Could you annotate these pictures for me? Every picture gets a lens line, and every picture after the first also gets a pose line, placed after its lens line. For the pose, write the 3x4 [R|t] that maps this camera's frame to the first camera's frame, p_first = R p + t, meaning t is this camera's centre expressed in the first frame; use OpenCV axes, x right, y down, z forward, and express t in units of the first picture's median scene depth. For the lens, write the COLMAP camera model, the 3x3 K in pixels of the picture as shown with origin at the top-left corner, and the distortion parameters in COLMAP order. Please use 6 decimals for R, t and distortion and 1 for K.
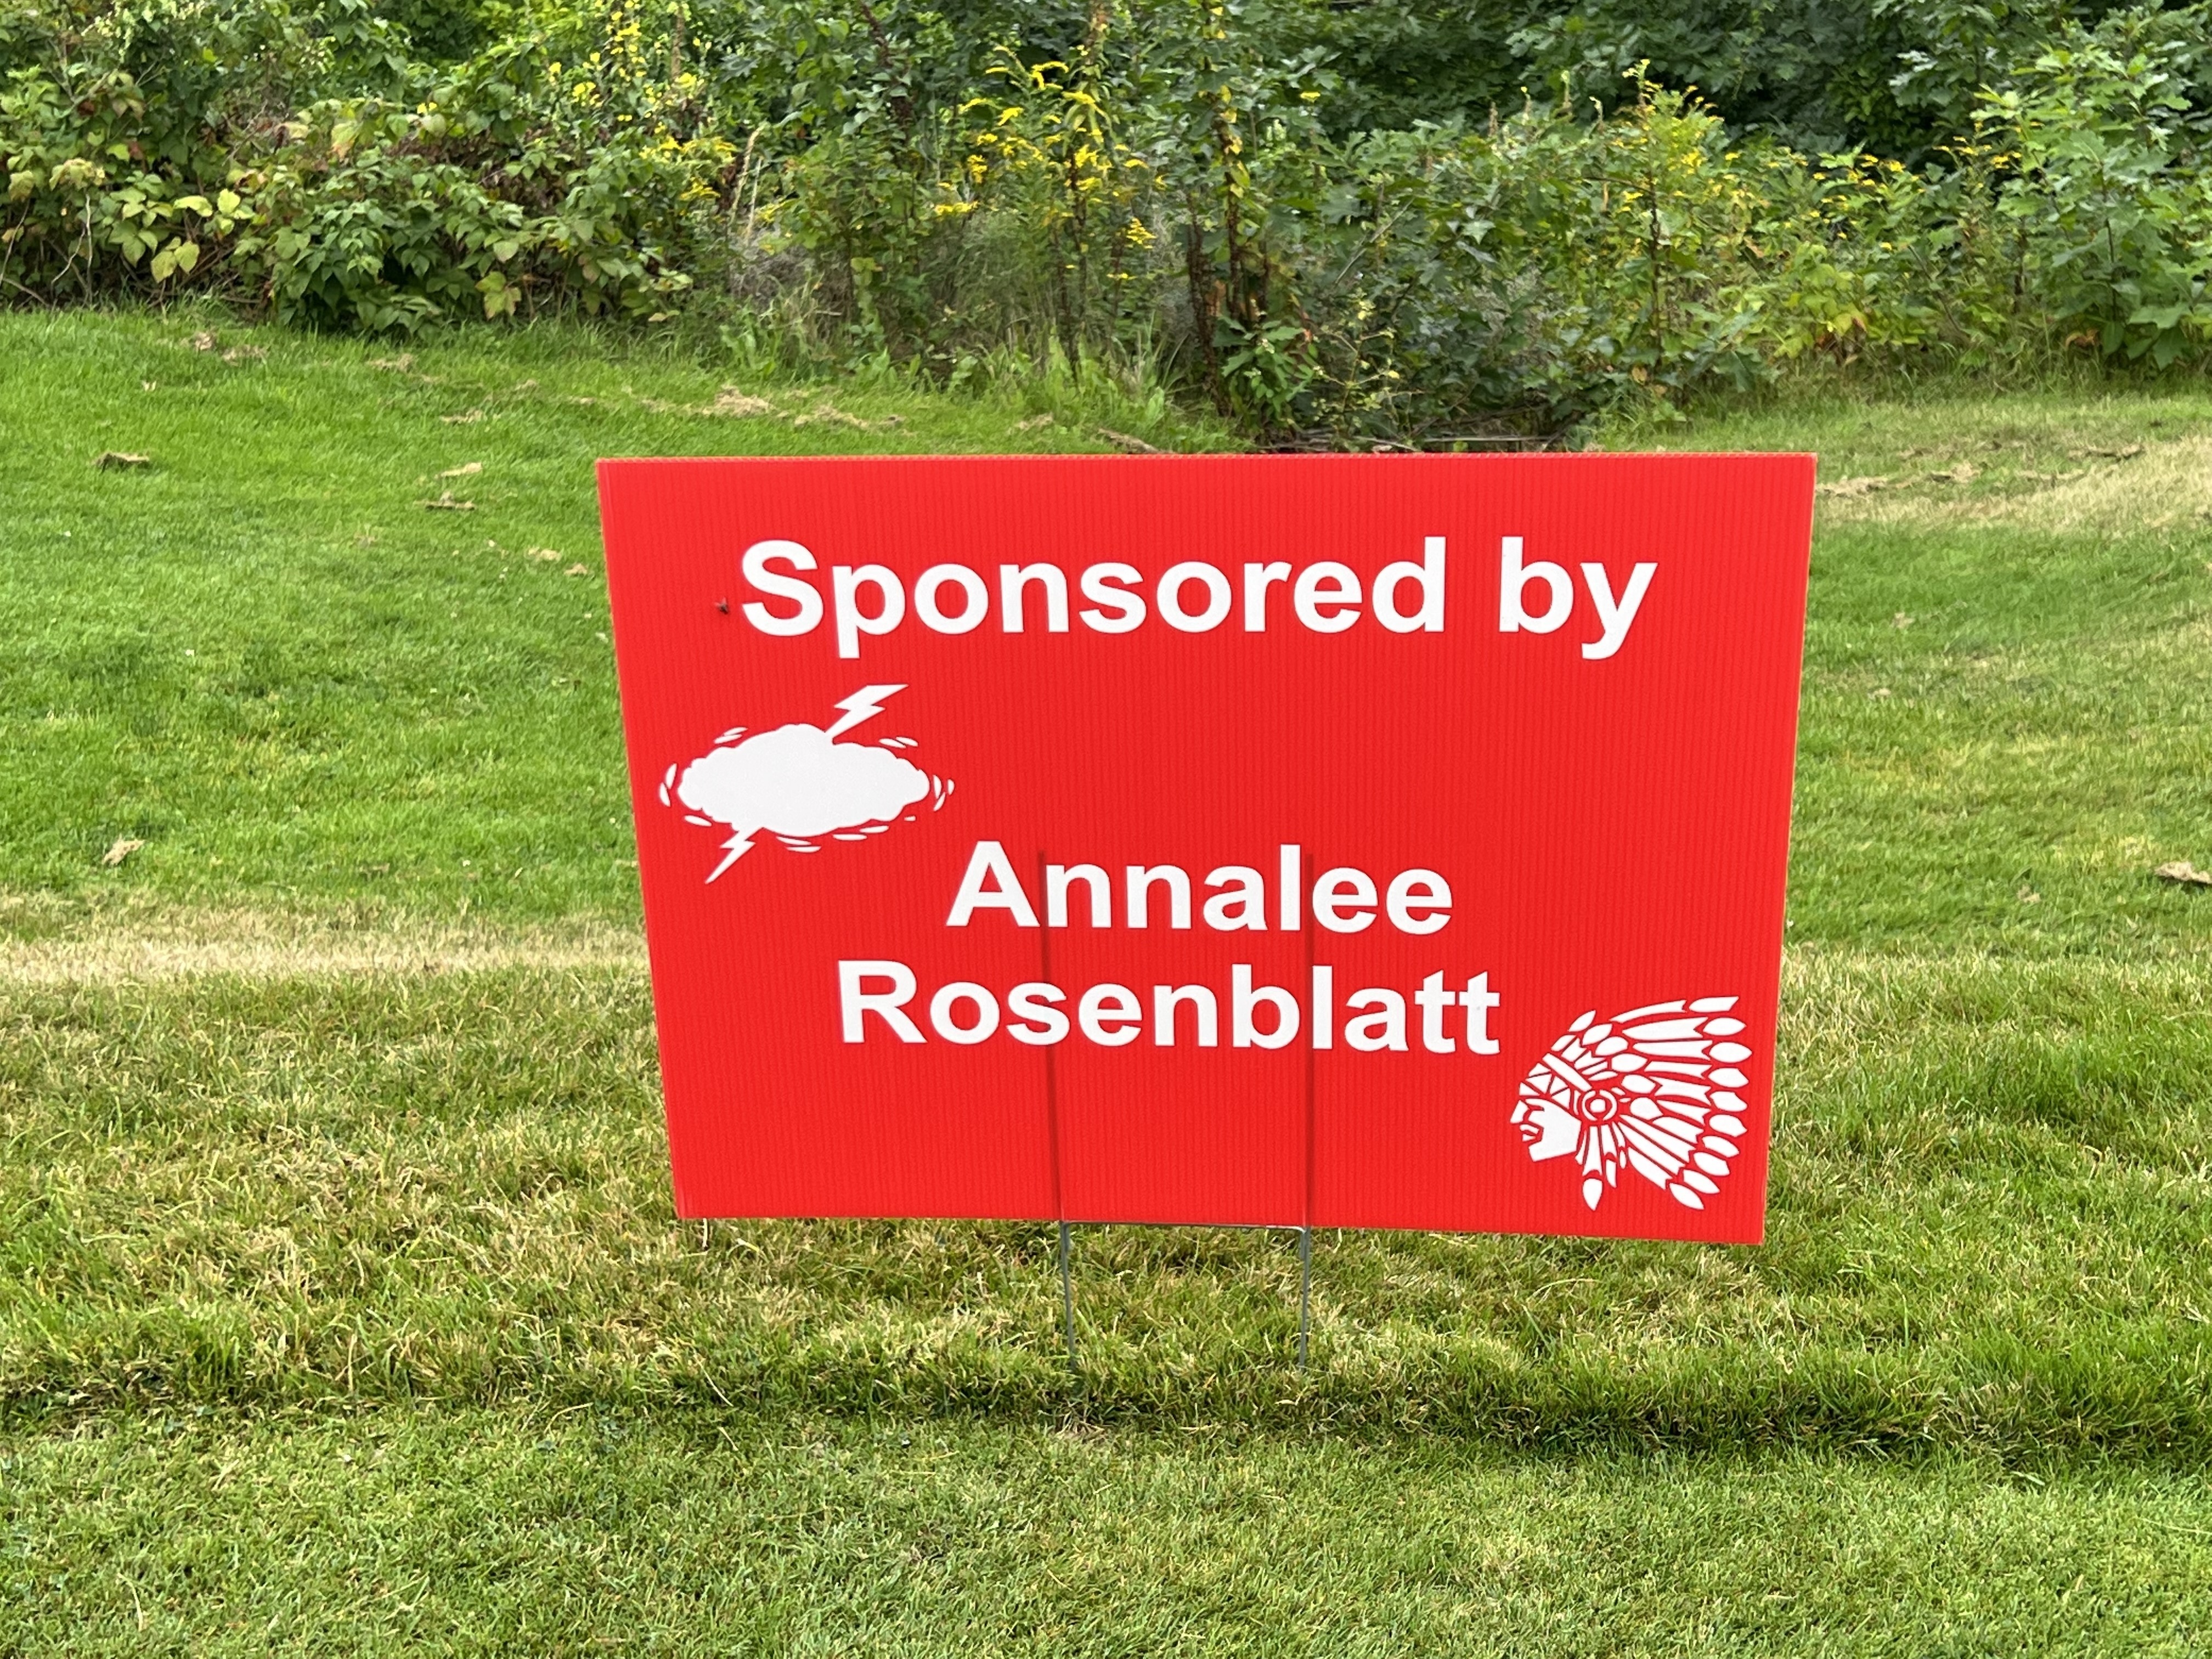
lens RADIAL K [[3265.8, 0, 1104.4], [0, 3265.8, 844.9], [0, 0, 1]] dist [0.076018, 0.000000]
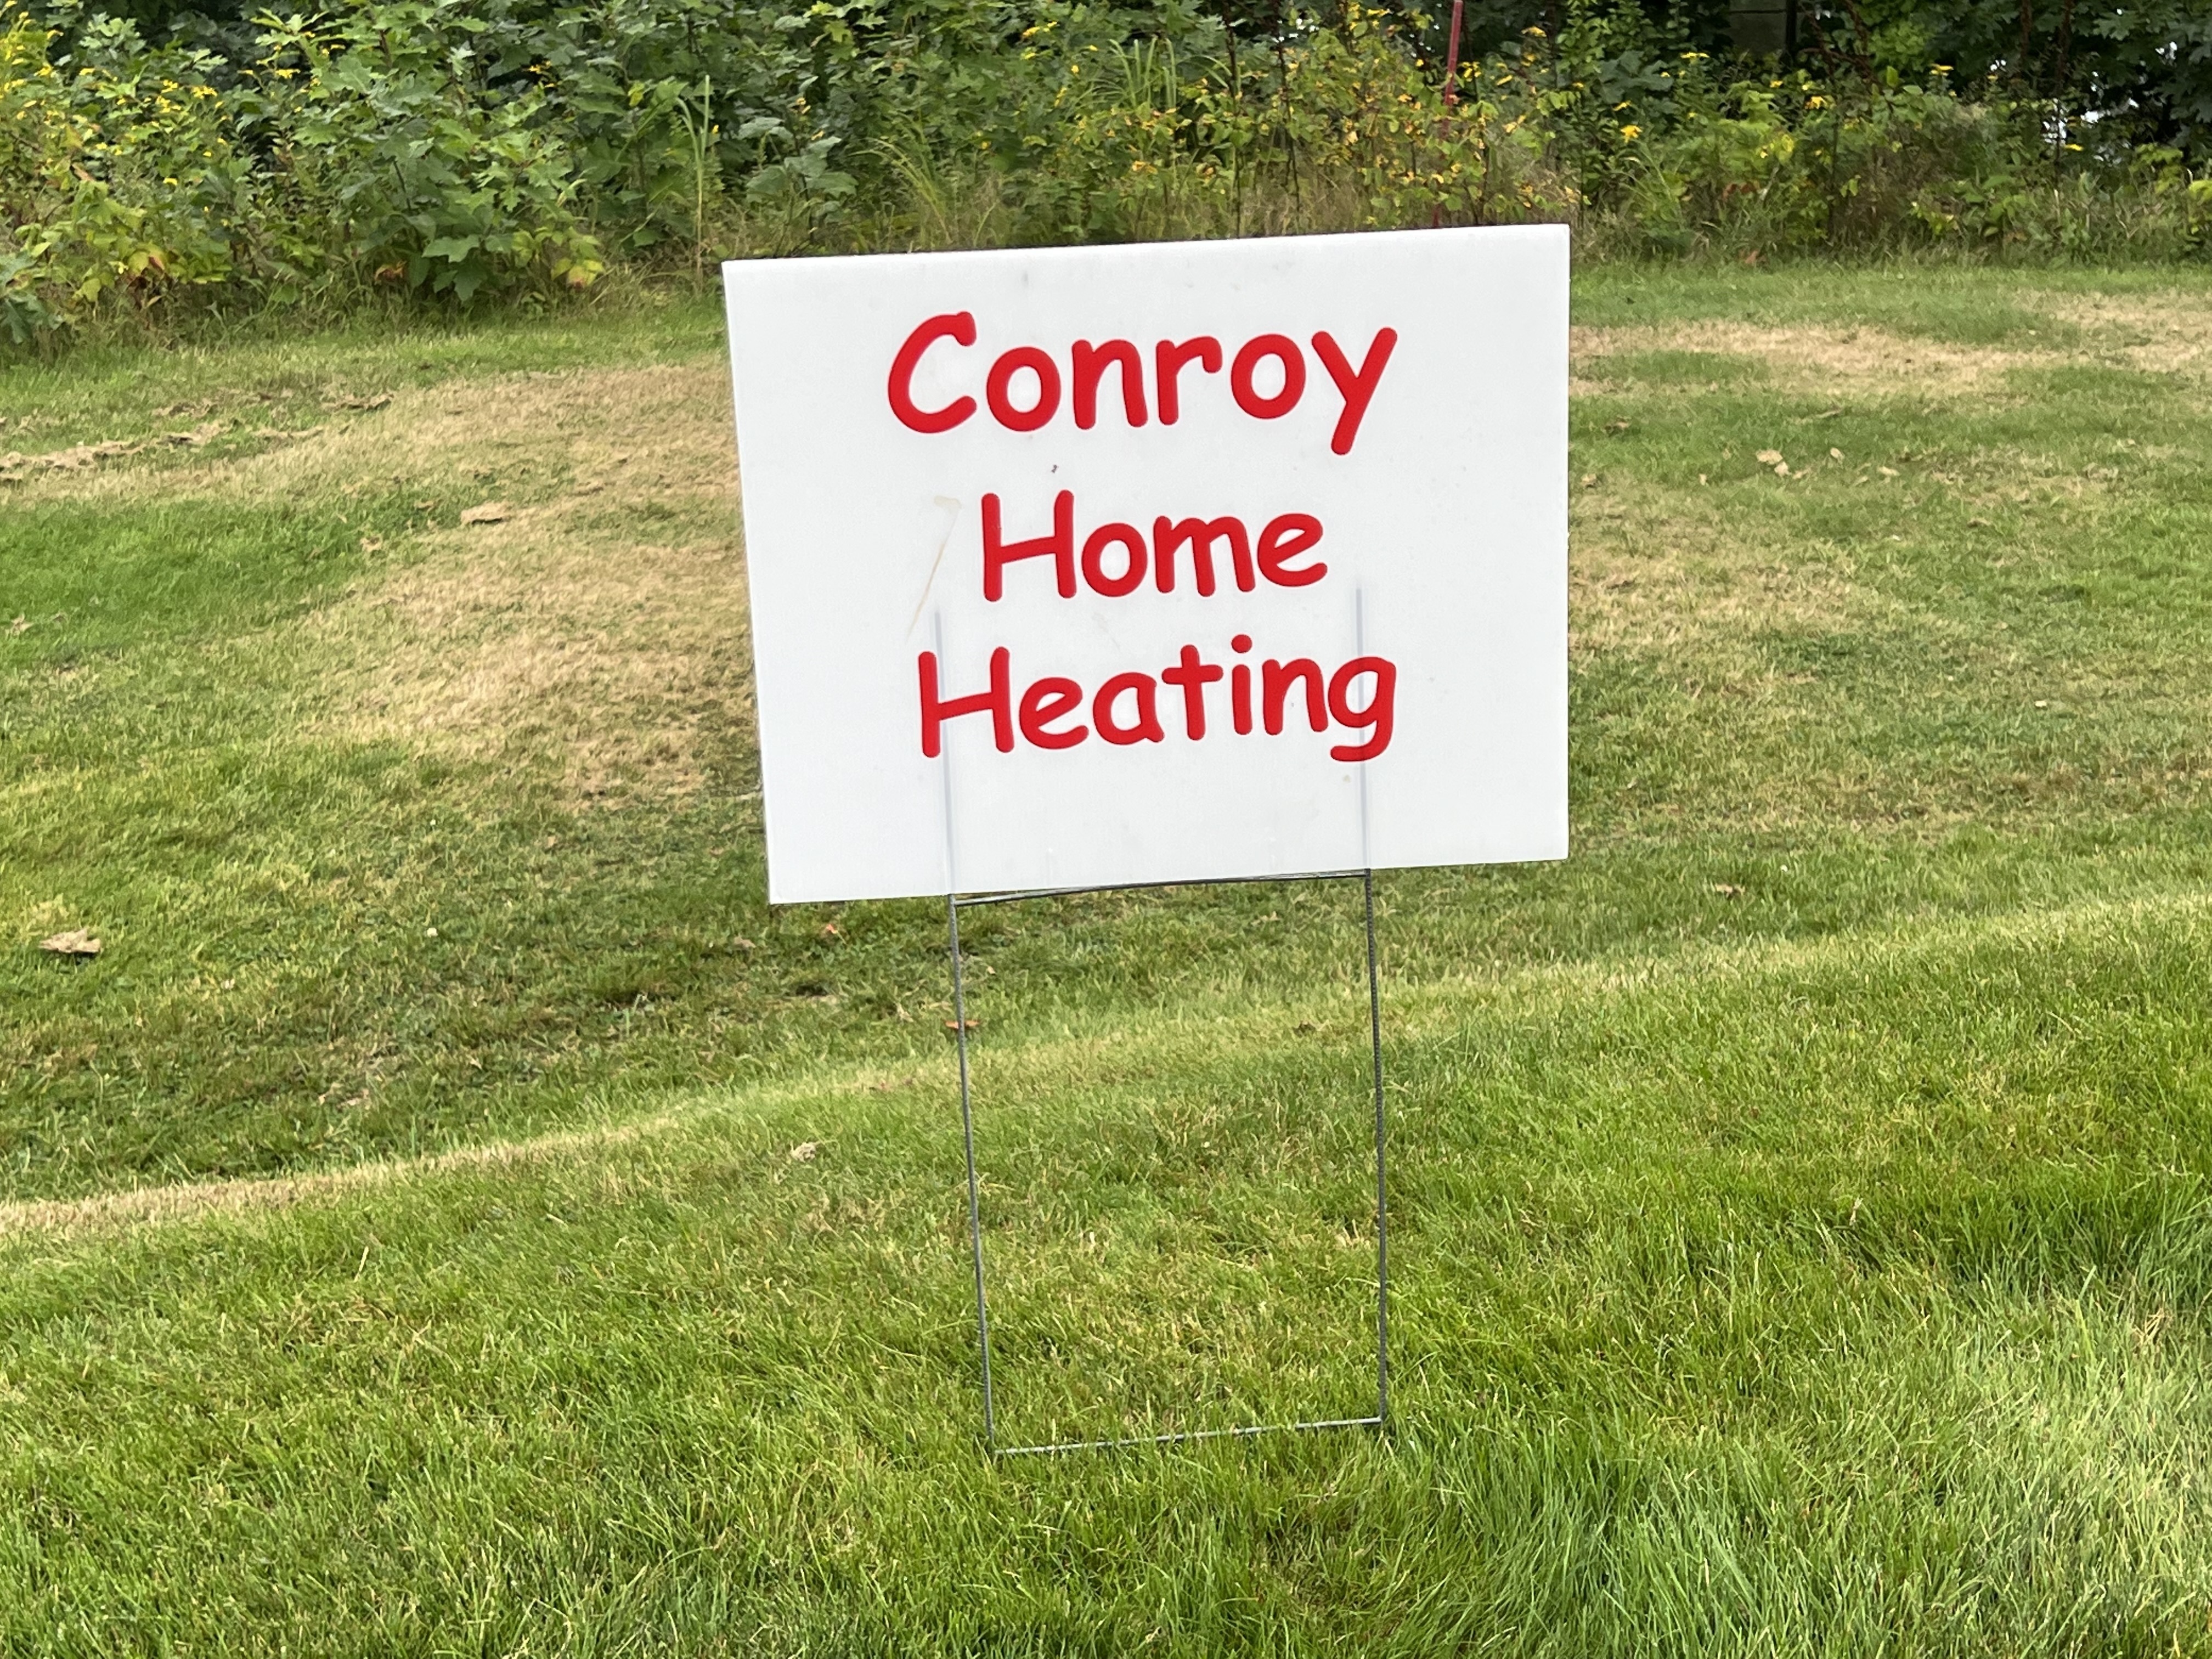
lens RADIAL K [[3265.8, 0, 1100.4], [0, 3265.8, 818.8], [0, 0, 1]] dist [0.076018, 0.000000]
pose [[0.933256, -0.104572, 0.343654, 0.142294], [0.091710, 0.994347, 0.053519, -0.025138], [-0.347308, -0.018430, 0.937570, 0.009478]]
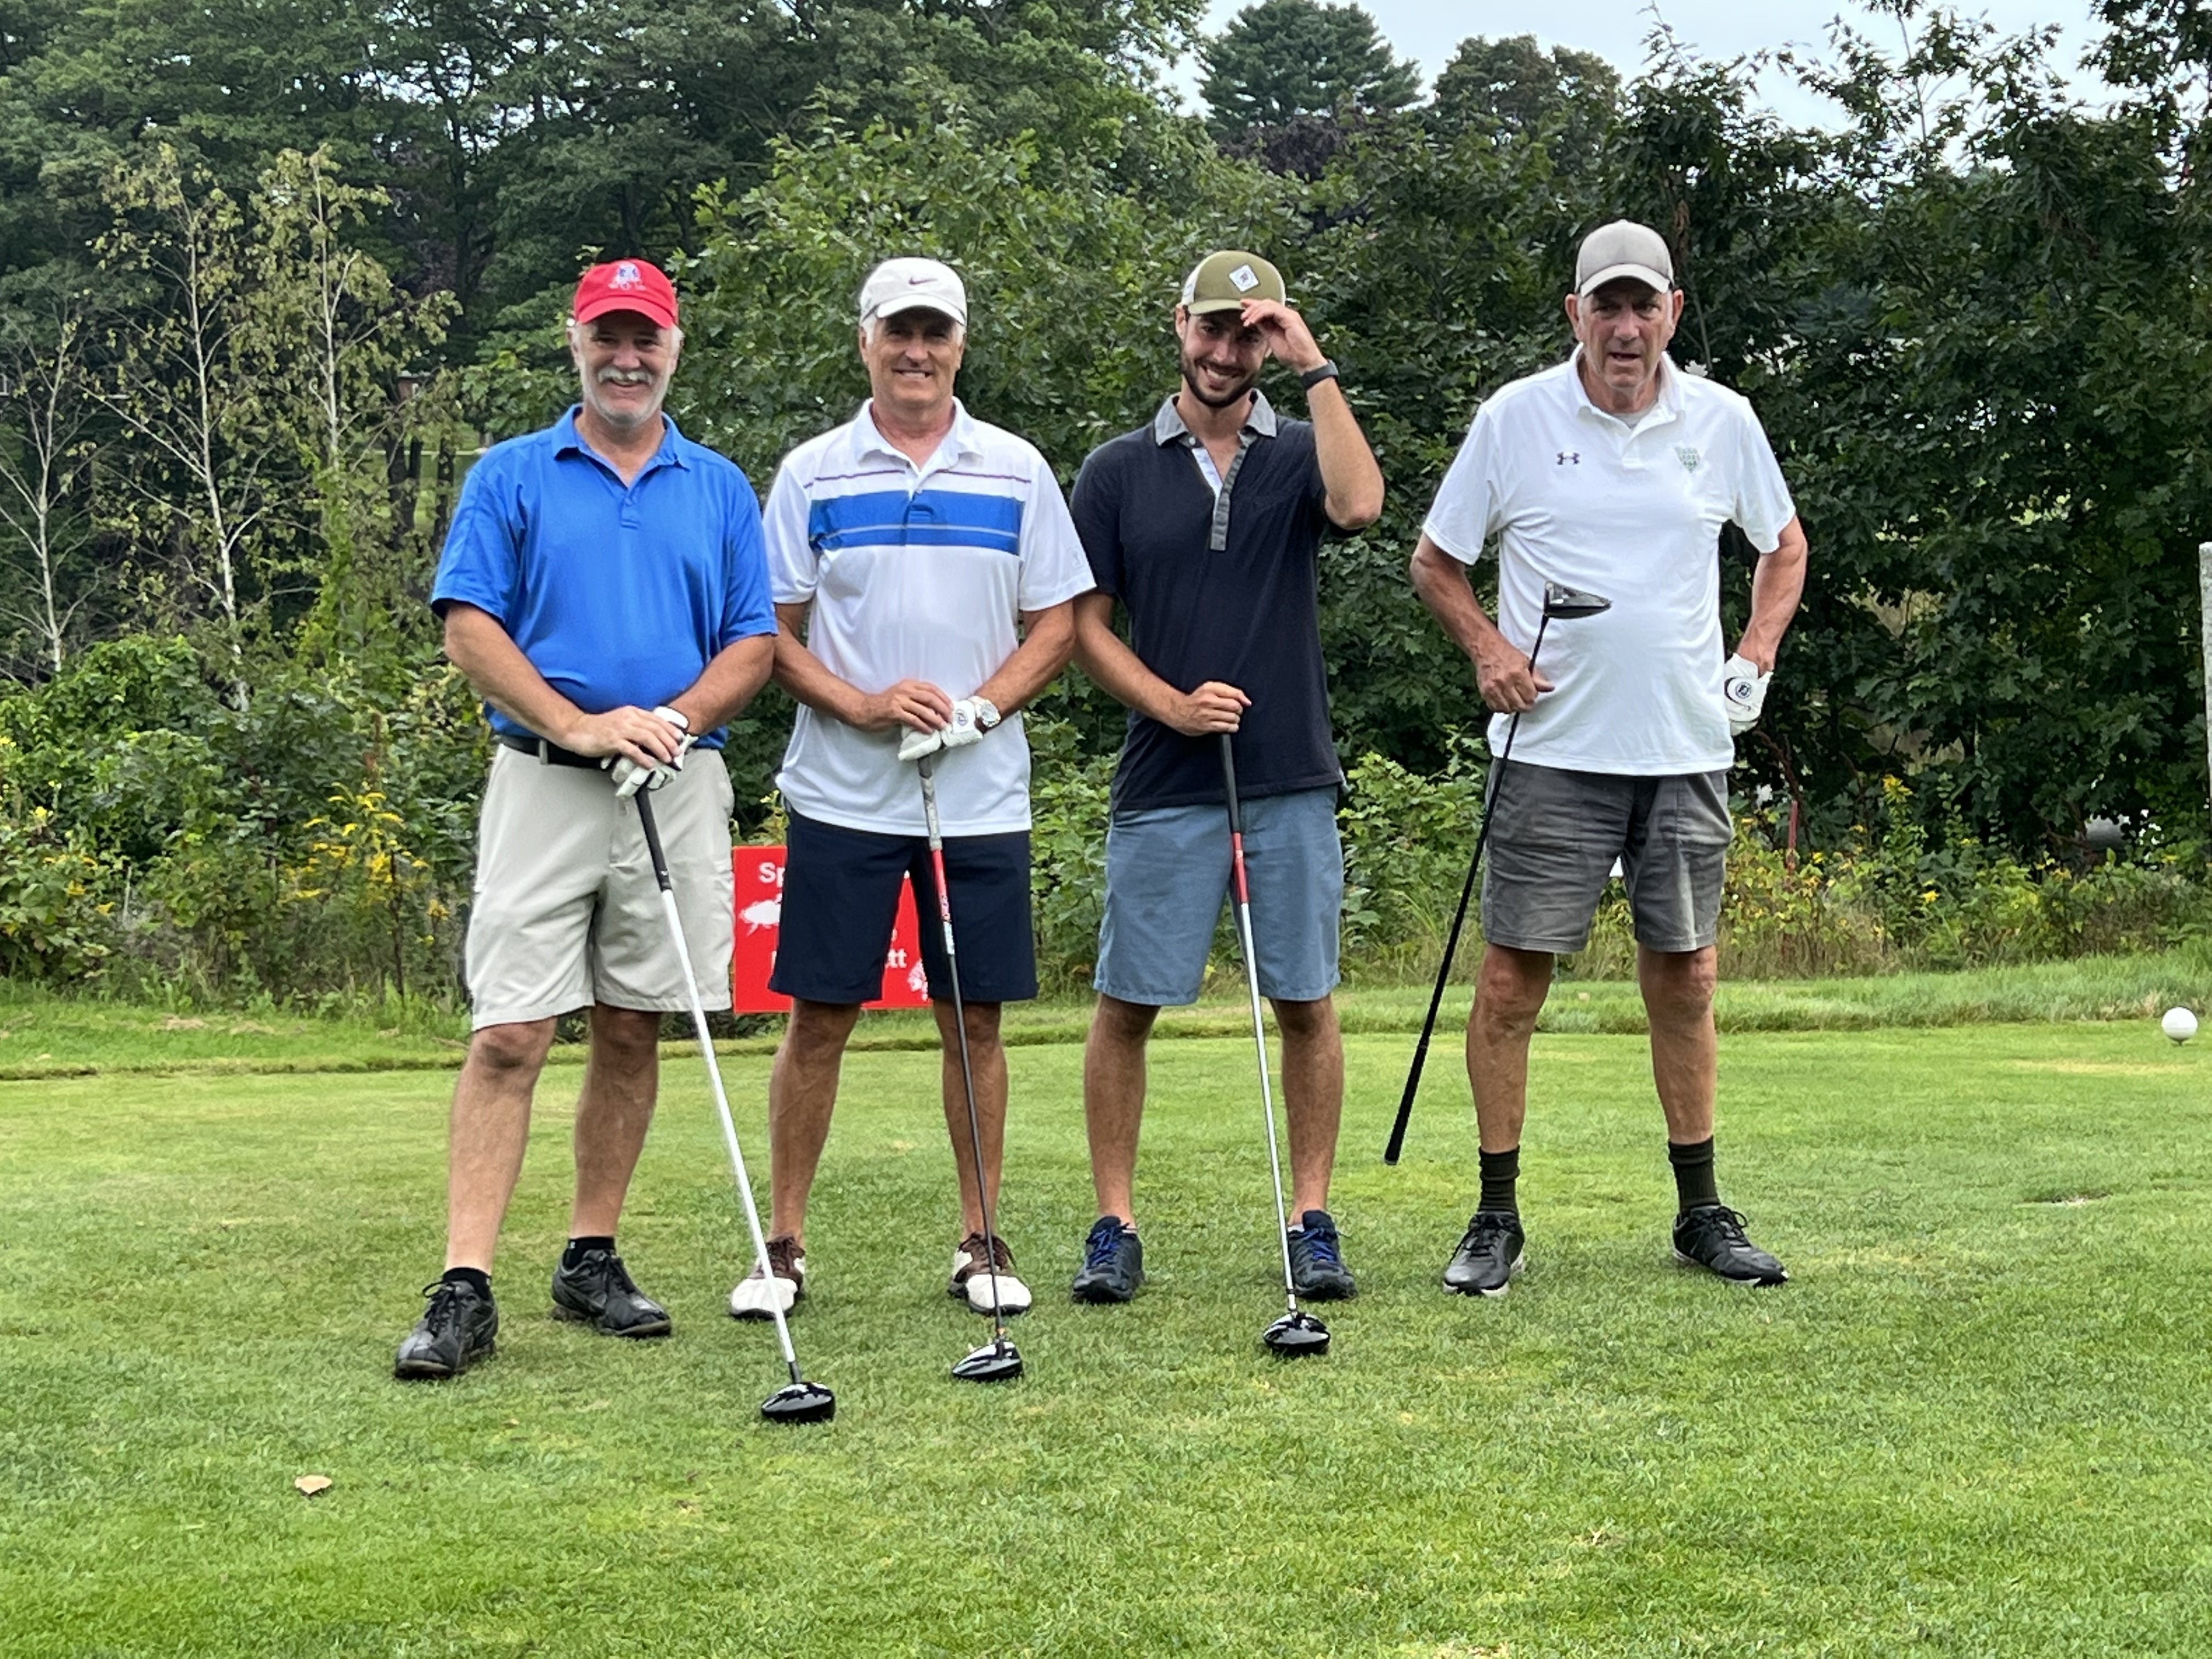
lens RADIAL K [[4232.4, 0, 1105.9], [0, 4232.4, 829.8], [0, 0, 1]] dist [0.200502, 0.000000]
pose [[0.962908, -0.011974, 0.269564, -0.210980], [0.073101, 0.973231, -0.217893, 0.205910], [-0.259739, 0.229516, 0.938007, -0.825430]]
